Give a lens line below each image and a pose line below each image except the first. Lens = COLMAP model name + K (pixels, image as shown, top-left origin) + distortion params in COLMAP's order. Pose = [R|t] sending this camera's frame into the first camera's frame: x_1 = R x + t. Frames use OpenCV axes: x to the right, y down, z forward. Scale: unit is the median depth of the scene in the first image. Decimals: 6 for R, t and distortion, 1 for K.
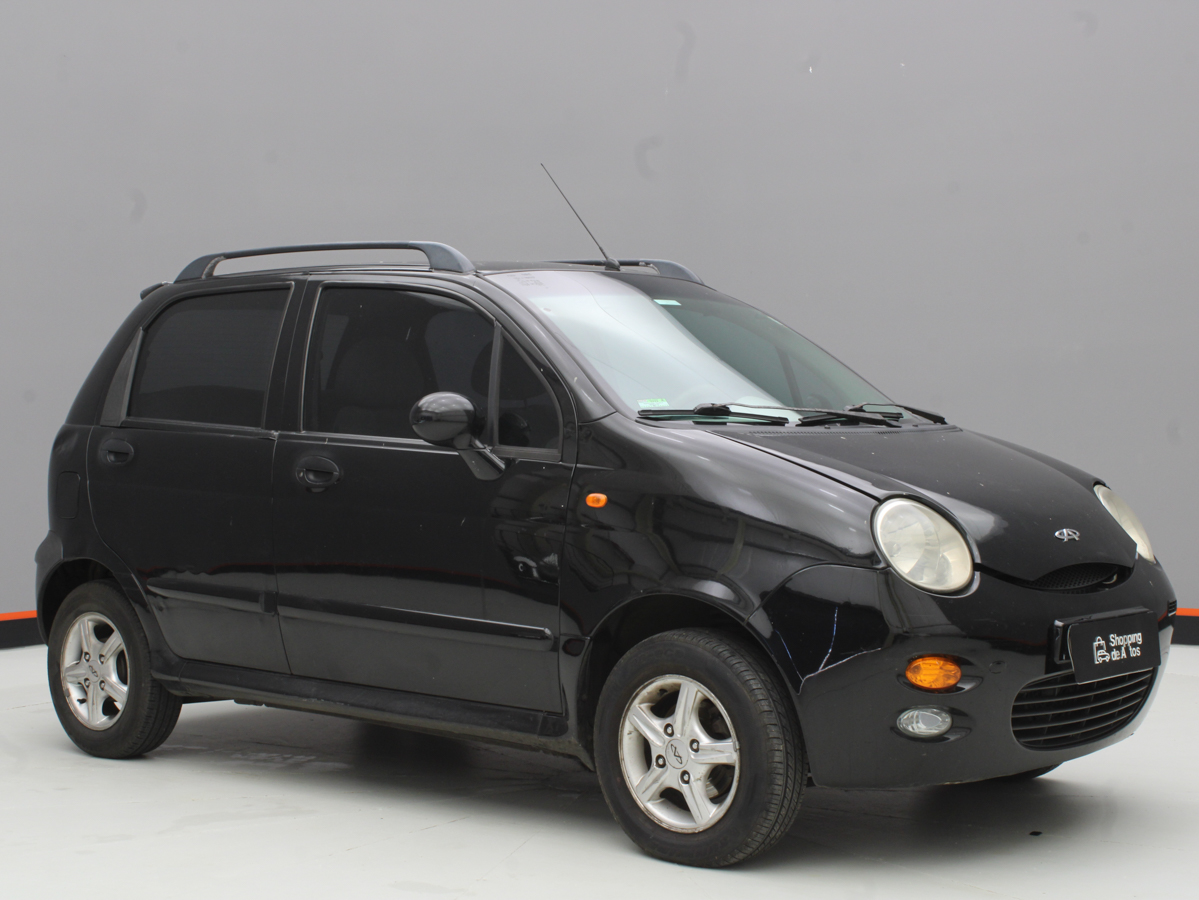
lens RADIAL K [[2021.2, 0, 599.5], [0, 2021.2, 450.0], [0, 0, 1]] dist [-0.037610, 0.069358]
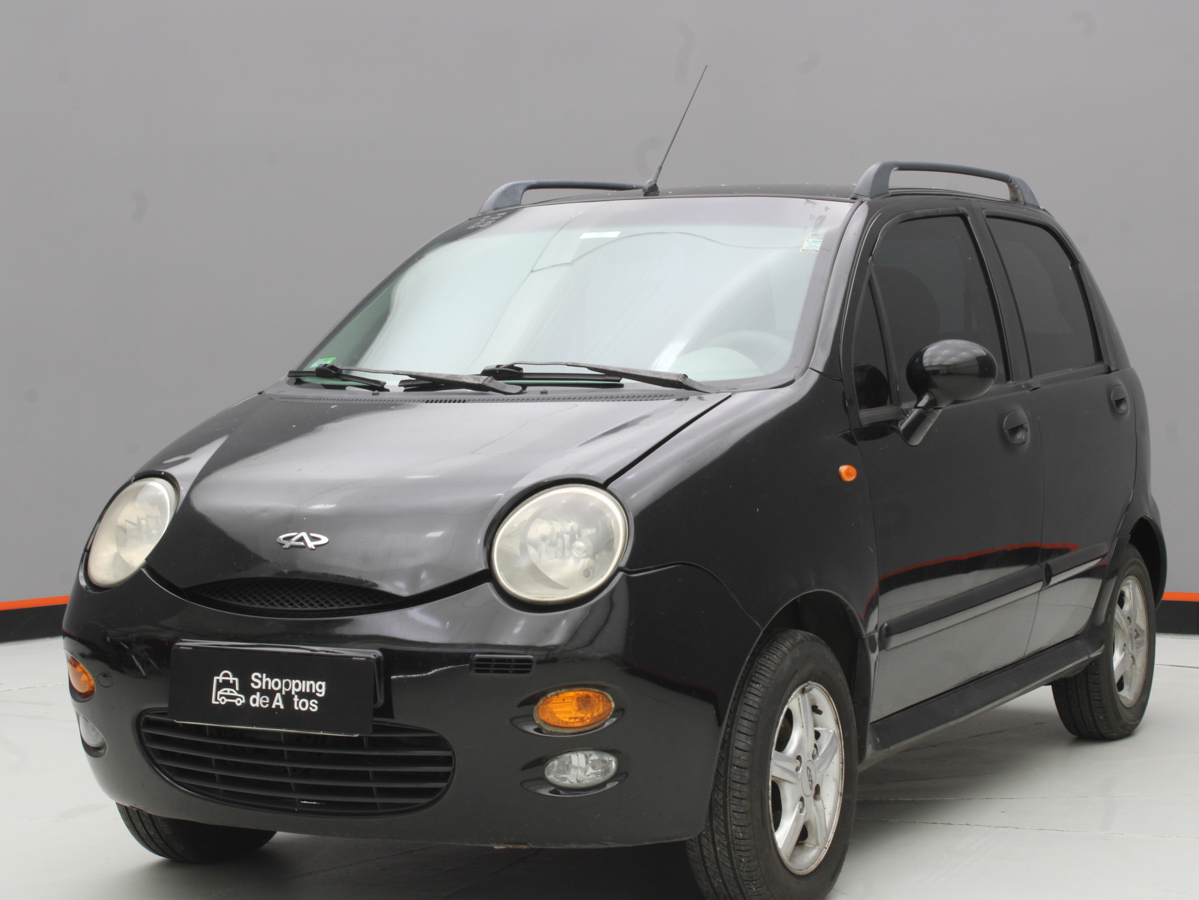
lens RADIAL K [[2393.3, 0, 599.5], [0, 2393.3, 450.0], [0, 0, 1]] dist [0.000484, 0.198990]
pose [[0.240457, 0.042792, -0.969716, 1.152111], [-0.004240, 0.999065, 0.043036, -0.032417], [0.970651, -0.006237, 0.240413, 0.899956]]
